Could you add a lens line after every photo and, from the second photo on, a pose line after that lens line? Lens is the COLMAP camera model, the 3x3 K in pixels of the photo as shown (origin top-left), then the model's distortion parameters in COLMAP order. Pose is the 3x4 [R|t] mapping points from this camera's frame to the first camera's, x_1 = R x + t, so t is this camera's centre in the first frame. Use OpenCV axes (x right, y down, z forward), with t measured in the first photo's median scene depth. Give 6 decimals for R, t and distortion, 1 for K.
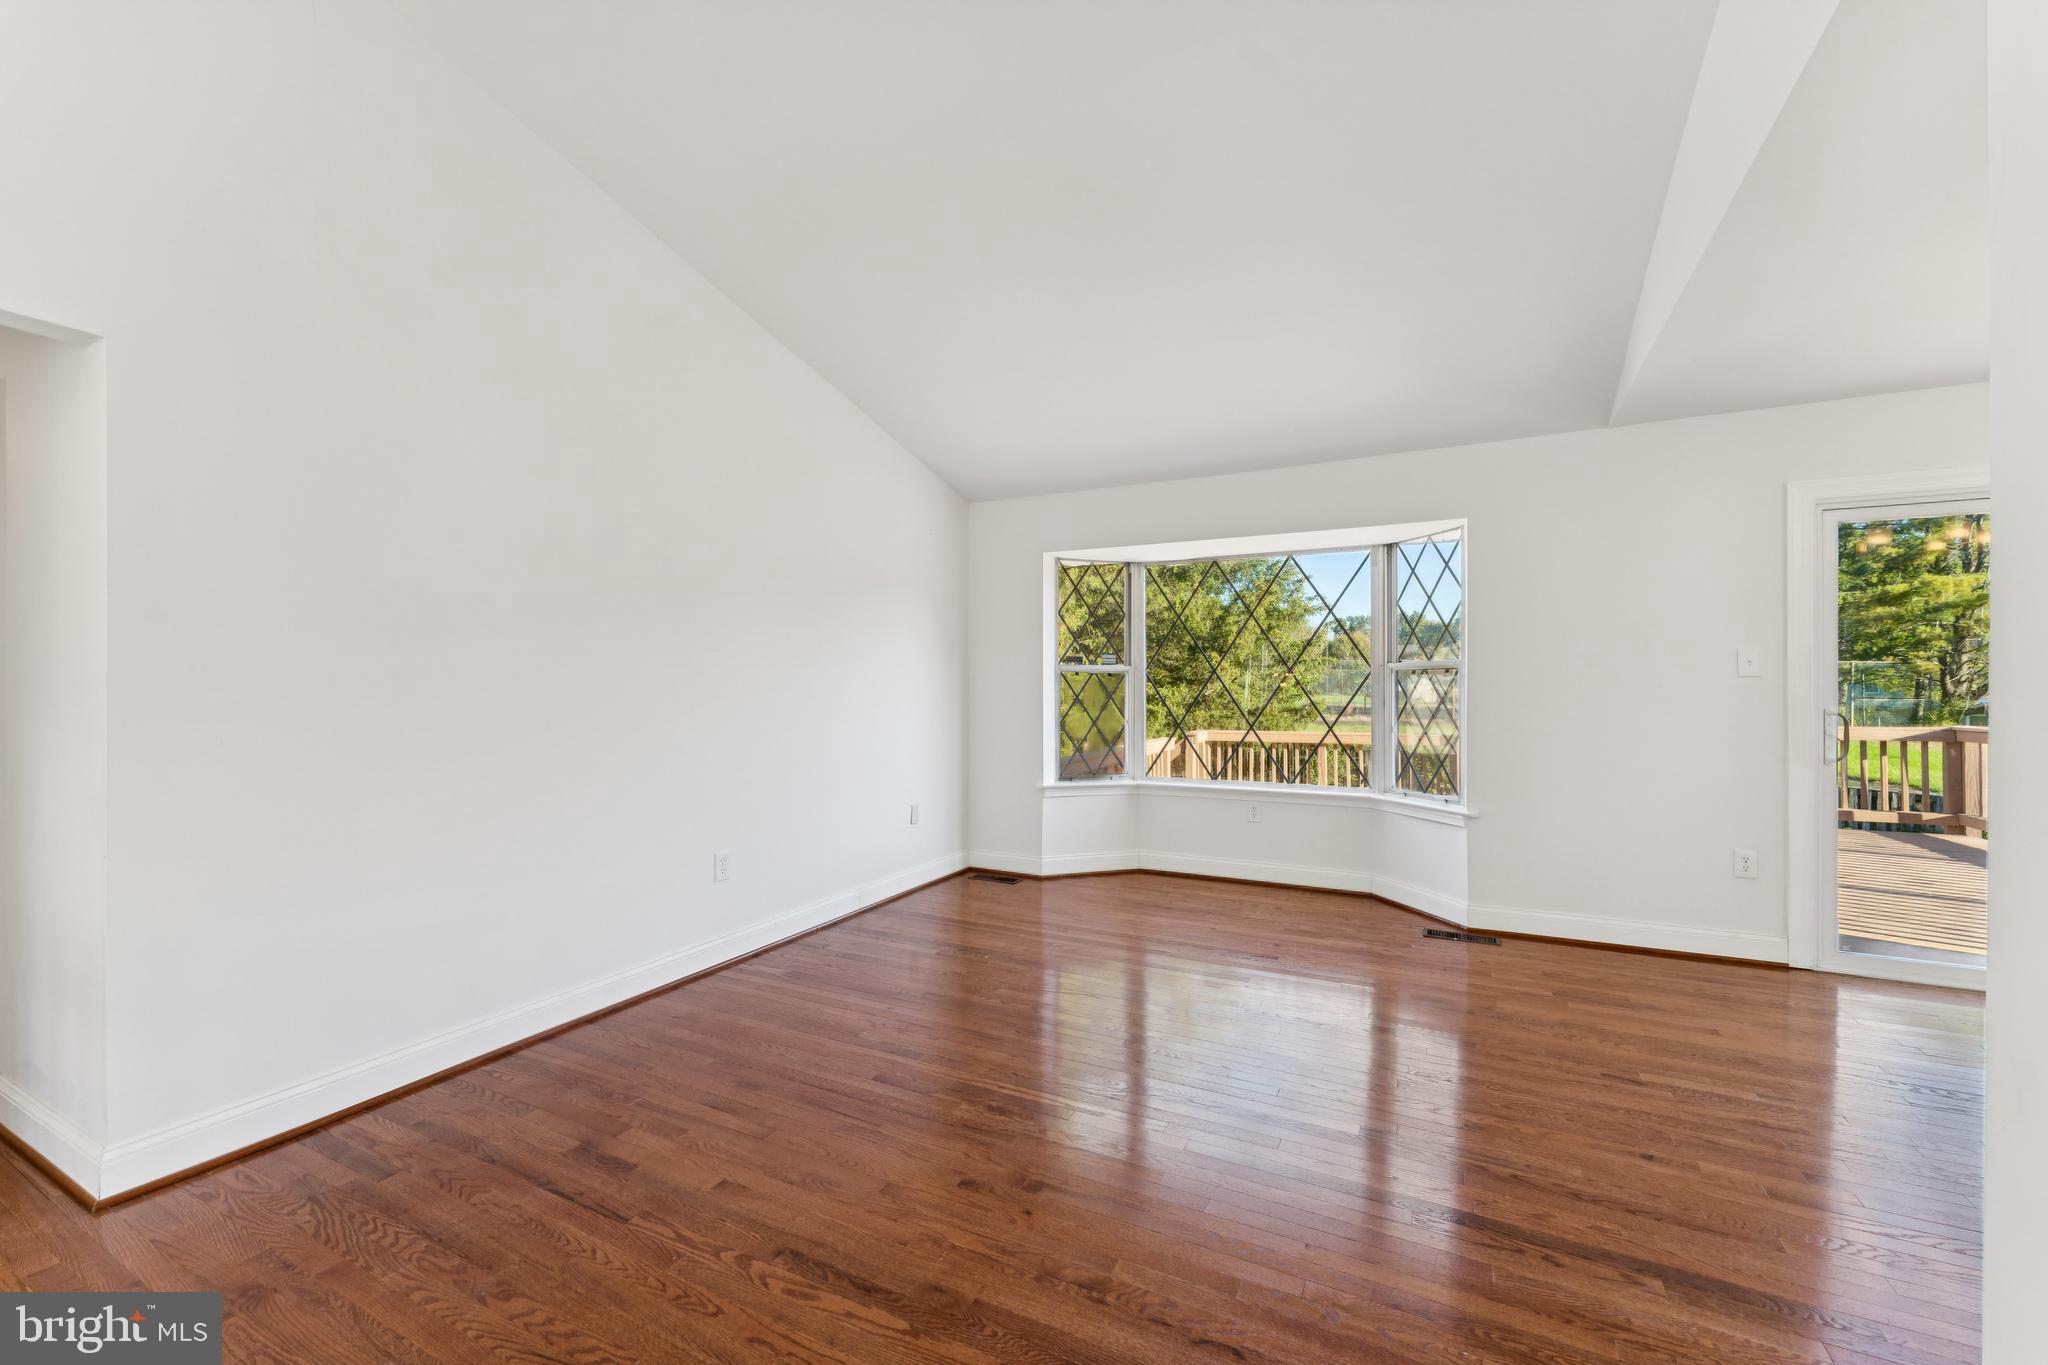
lens RADIAL K [[840.7, 0, 1032.5], [0, 840.7, 679.7], [0, 0, 1]] dist [0.002234, -0.000833]
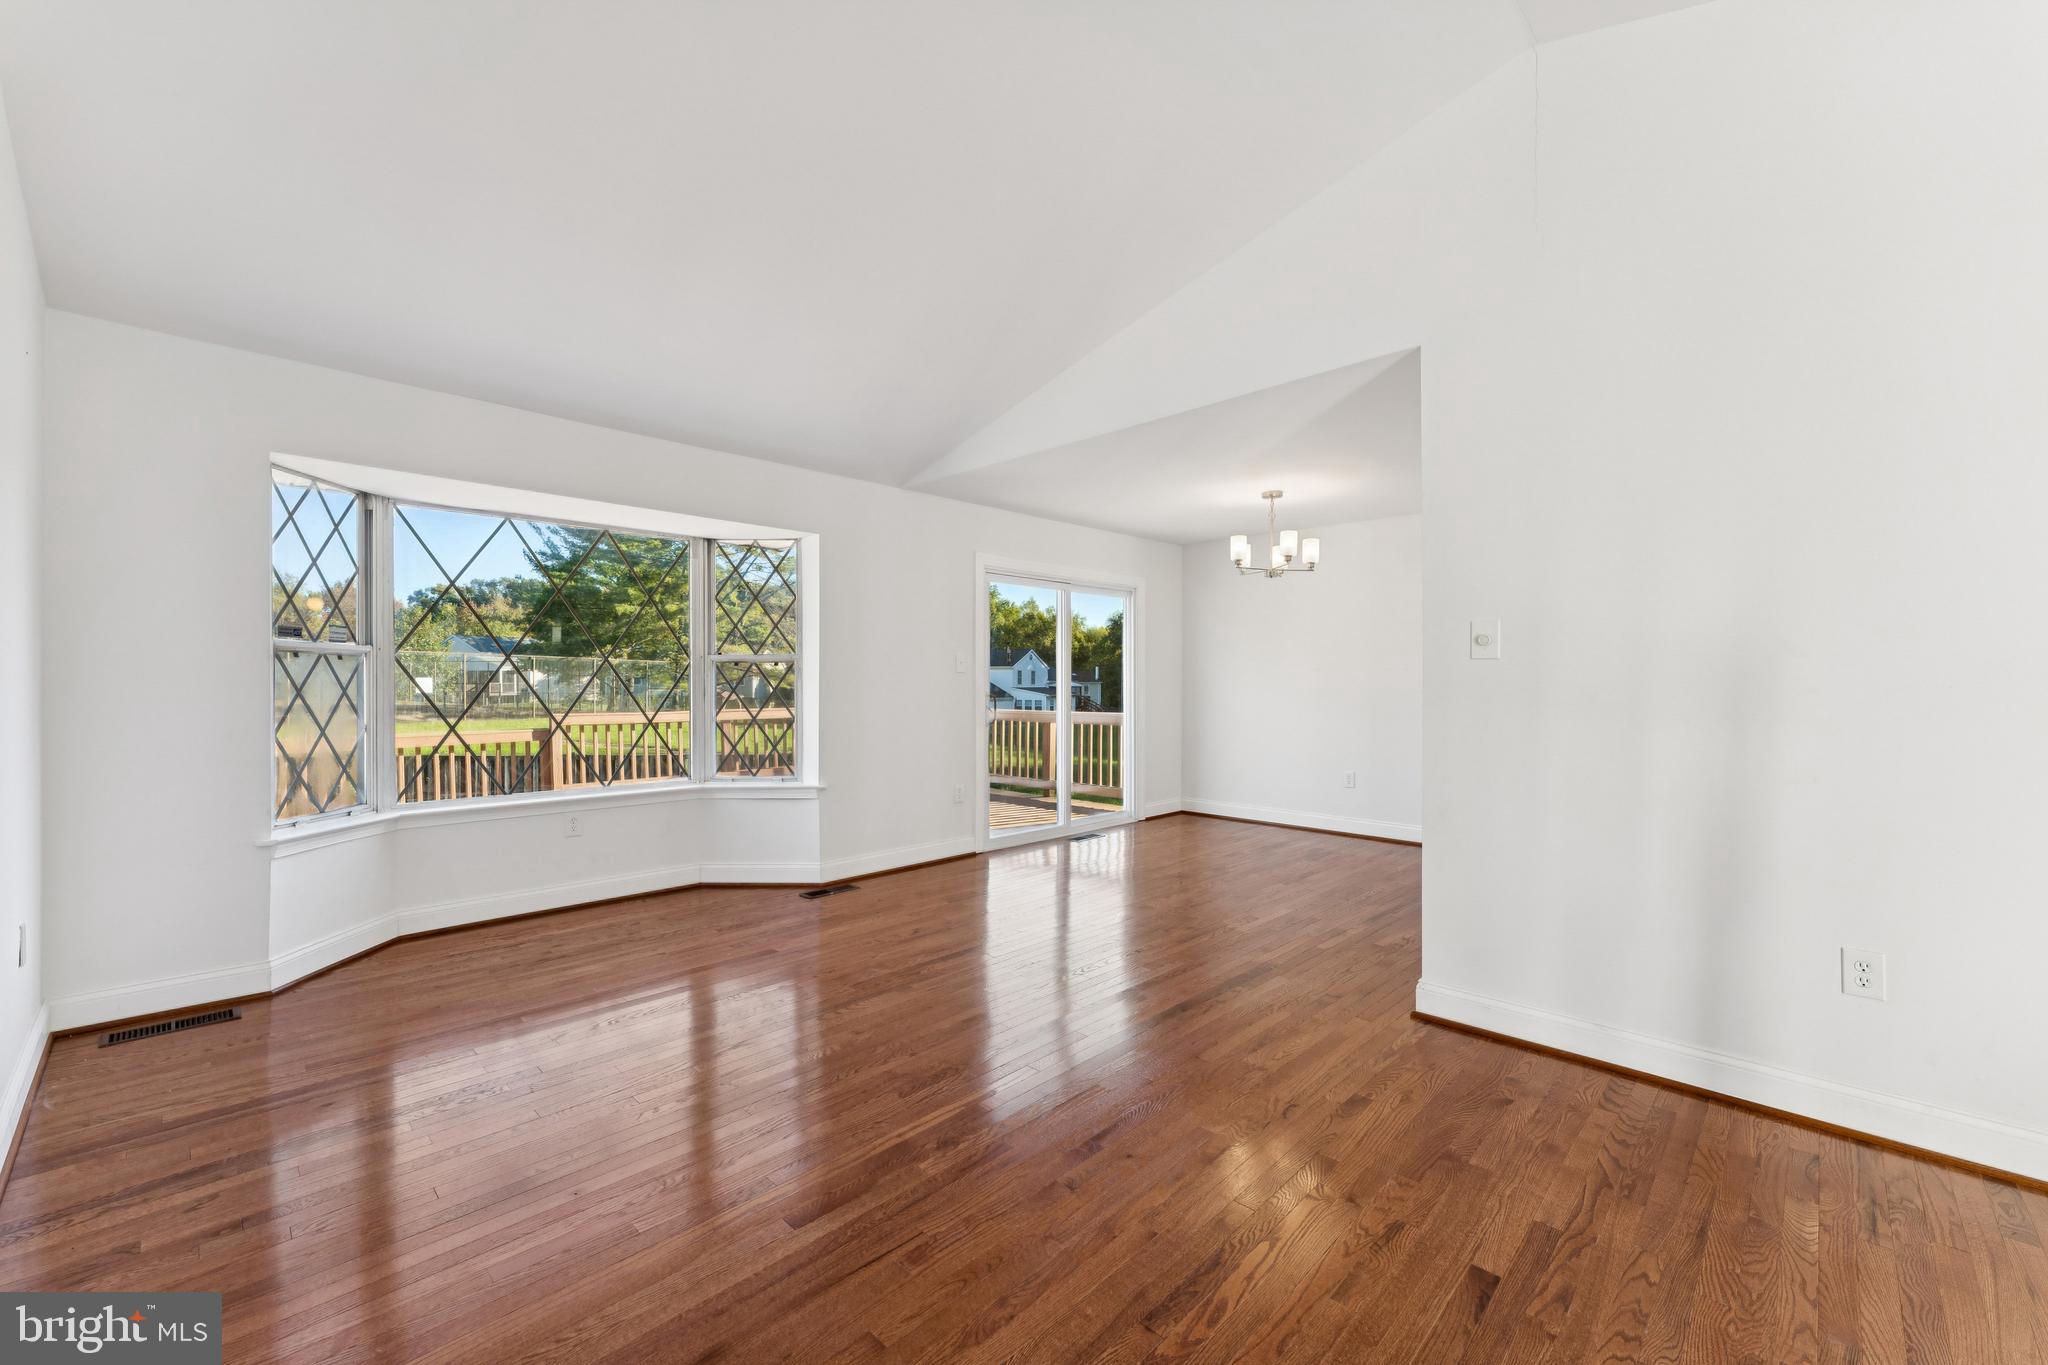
lens RADIAL K [[840.7, 0, 1021.6], [0, 840.7, 693.0], [0, 0, 1]] dist [0.002234, -0.000833]
pose [[0.277137, -0.012593, 0.960748, -0.451601], [-0.010096, 0.999821, 0.016017, 0.006006], [-0.960777, -0.014138, 0.276960, 0.348363]]
